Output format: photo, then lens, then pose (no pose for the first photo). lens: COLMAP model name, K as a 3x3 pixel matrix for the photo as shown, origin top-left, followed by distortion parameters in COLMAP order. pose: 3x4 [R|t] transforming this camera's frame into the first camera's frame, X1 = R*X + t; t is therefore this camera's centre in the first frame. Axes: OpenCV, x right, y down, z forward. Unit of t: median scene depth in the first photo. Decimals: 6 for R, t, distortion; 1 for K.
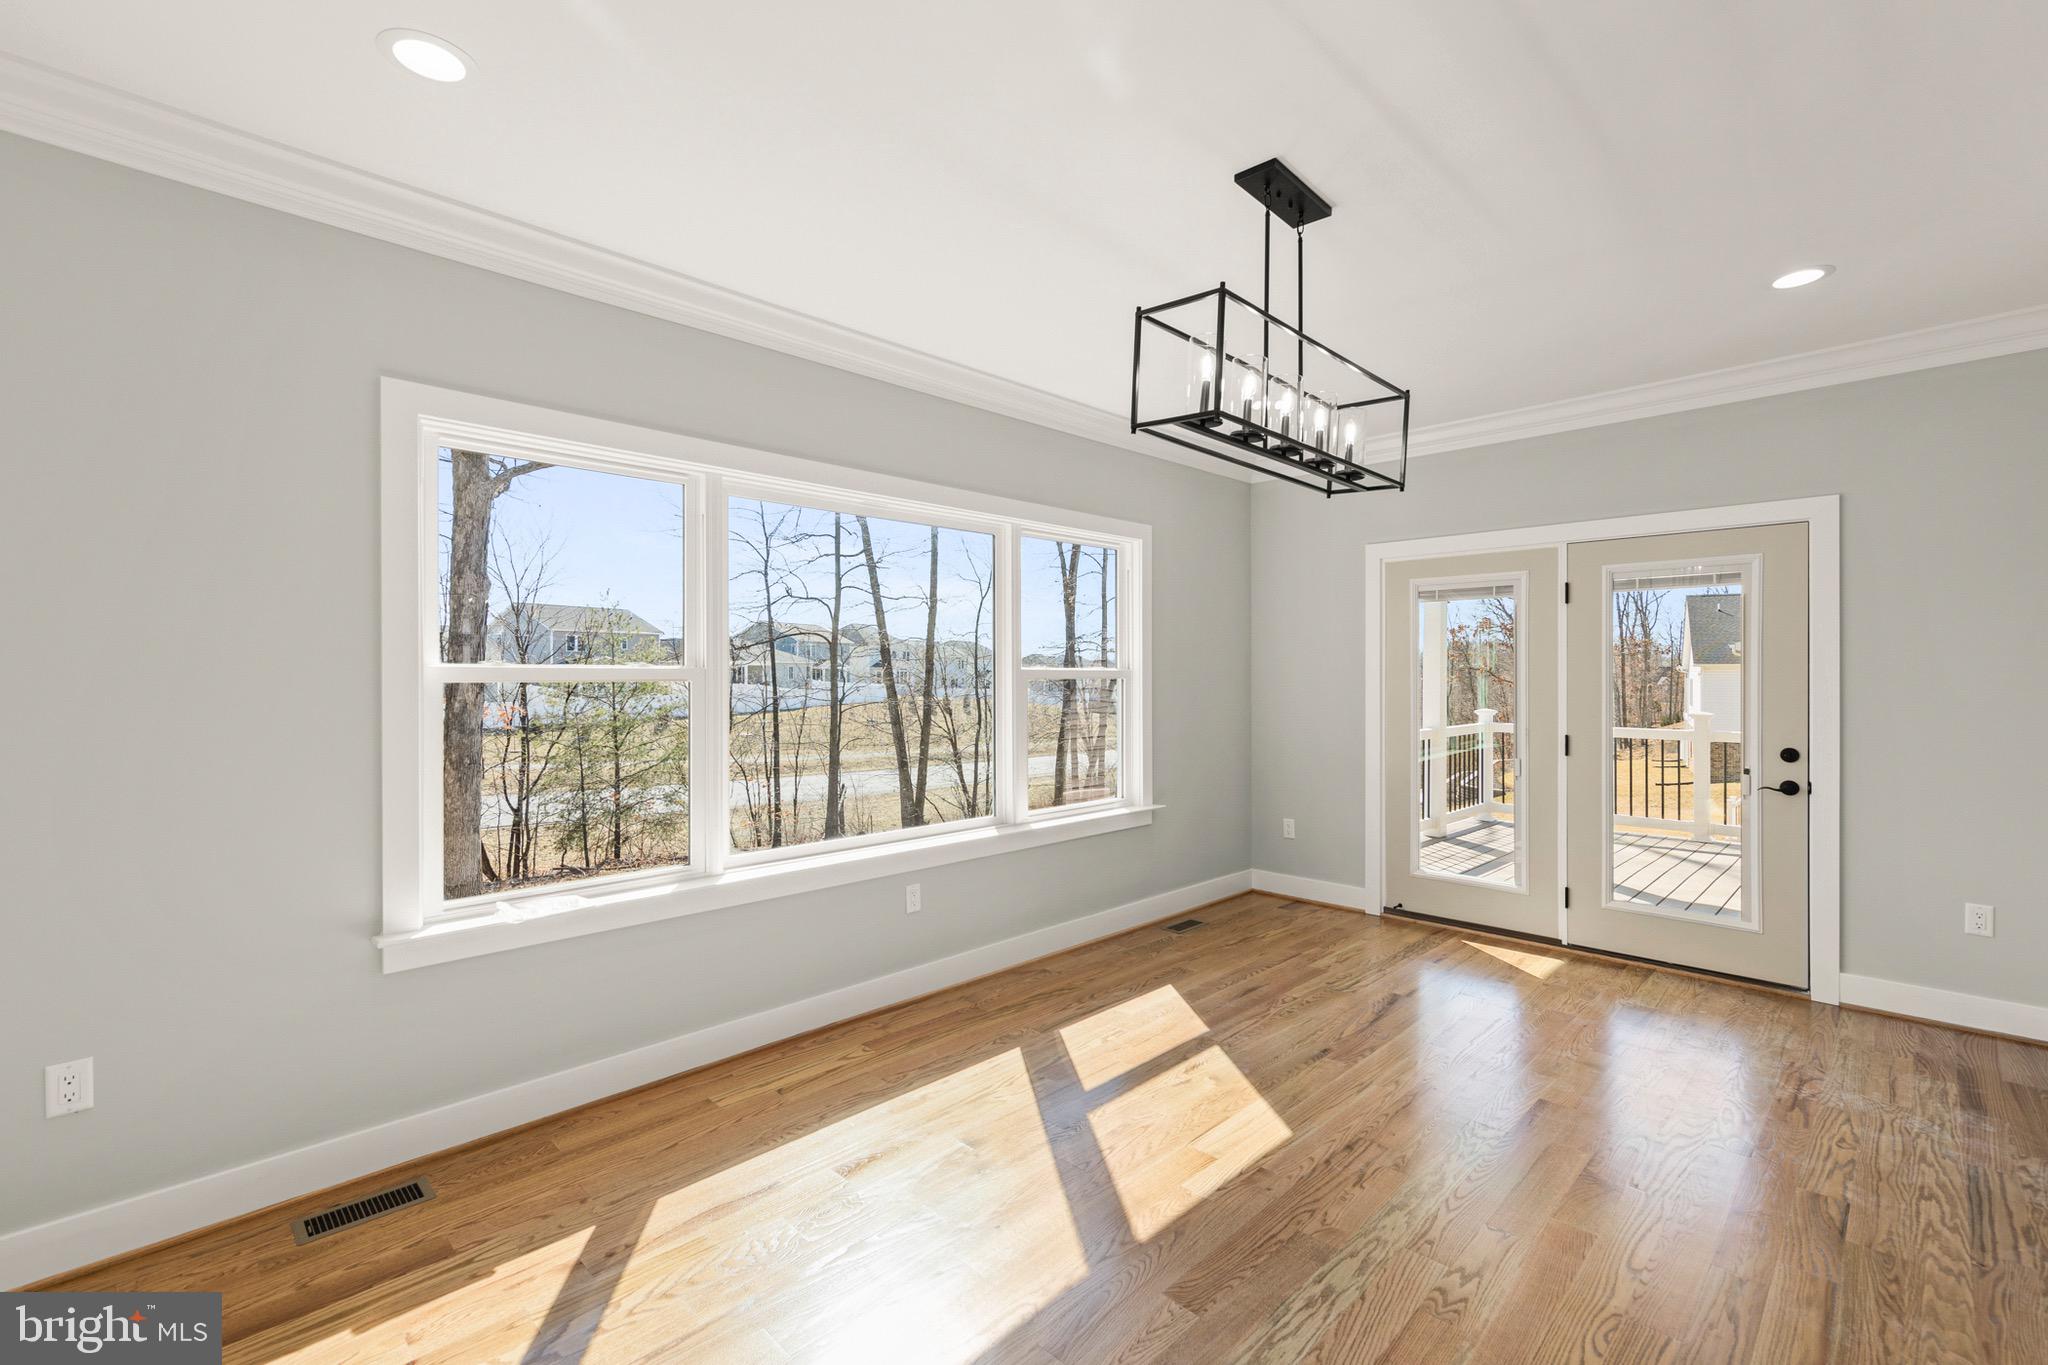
lens RADIAL K [[887.2, 0, 1006.9], [0, 887.2, 673.3], [0, 0, 1]] dist [0.001910, 0.001411]
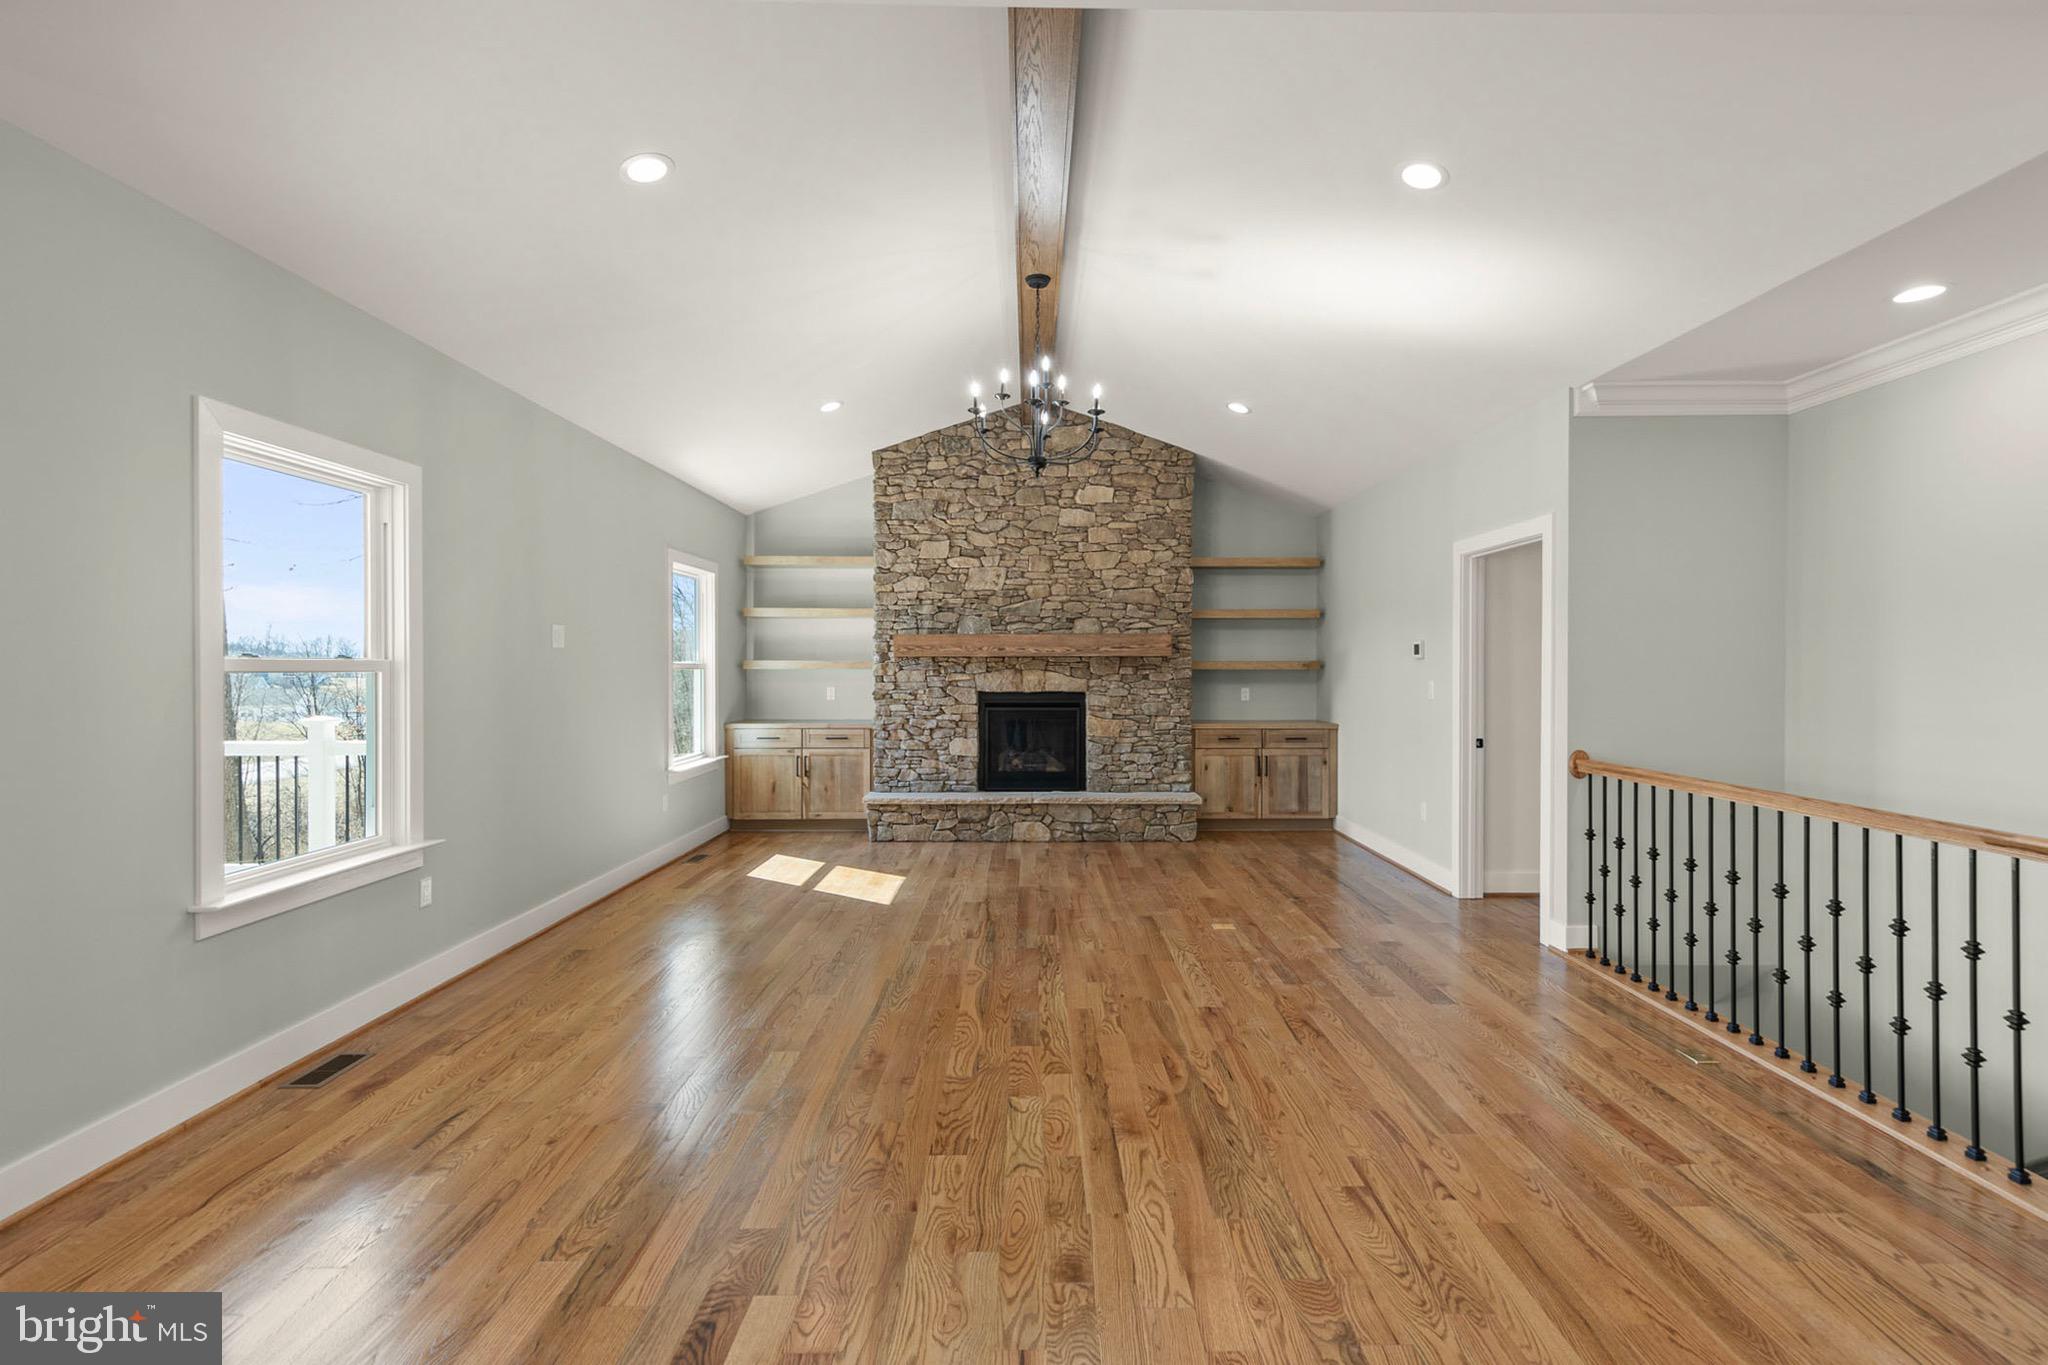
lens RADIAL K [[978.9, 0, 1021.5], [0, 978.9, 681.0], [0, 0, 1]] dist [0.004933, 0.002686]
pose [[0.718468, -0.012495, 0.695448, 1.150610], [0.000567, 0.999849, 0.017378, -0.000415], [-0.695560, -0.012091, 0.718366, 0.004072]]
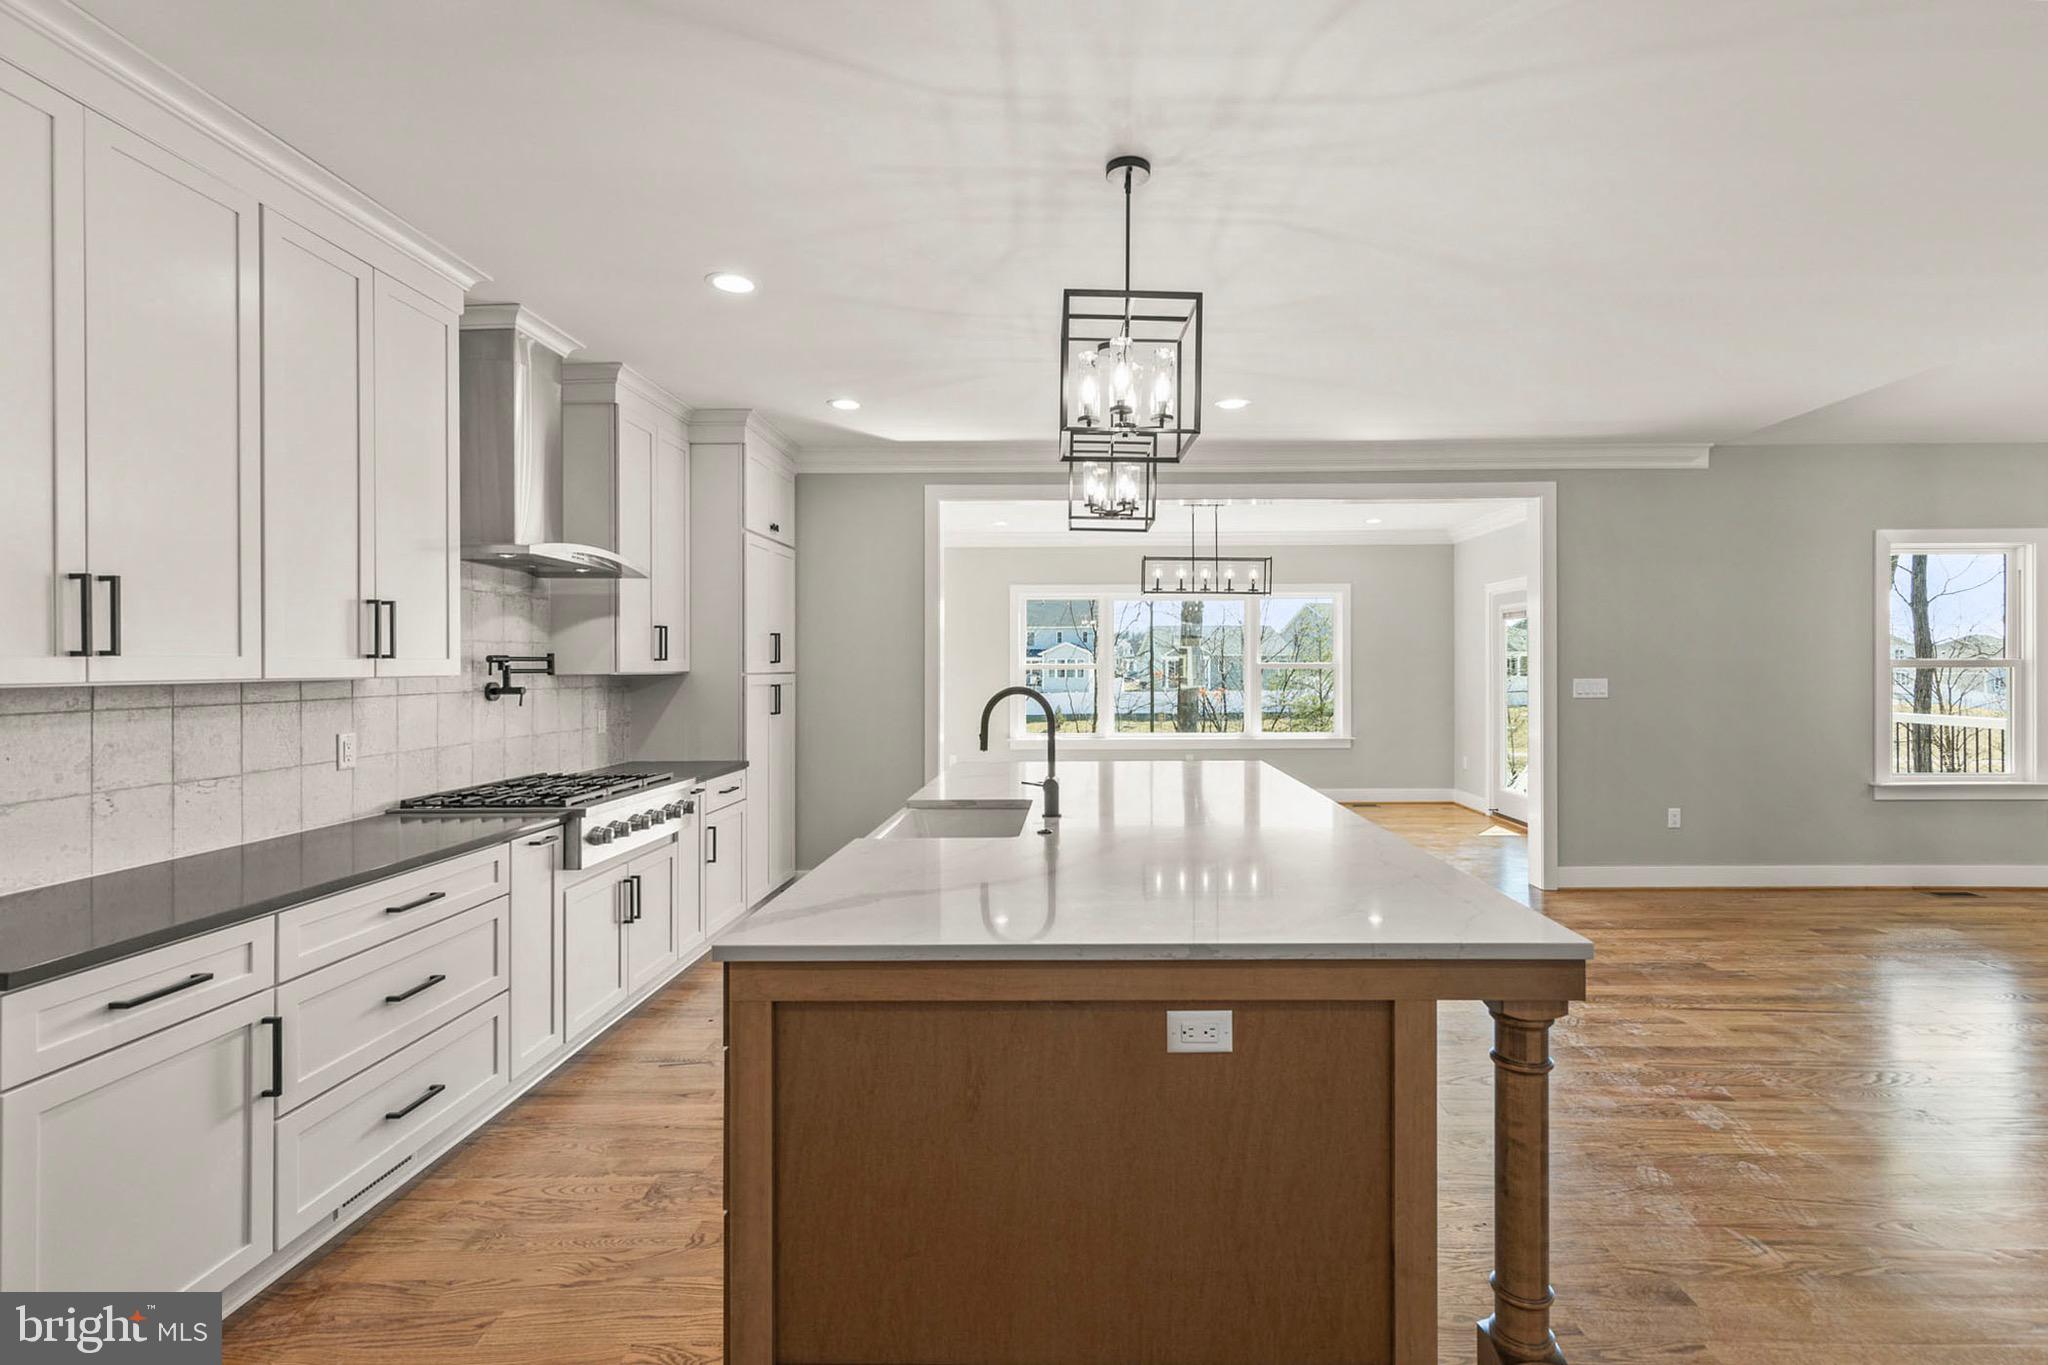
lens RADIAL K [[958.7, 0, 1080.3], [0, 958.7, 656.5], [0, 0, 1]] dist [0.016864, -0.000013]
pose [[0.698292, -0.011916, -0.715714, 1.419920], [0.006440, 0.999926, -0.010365, -0.004169], [0.715784, 0.002629, 0.698317, -0.988528]]
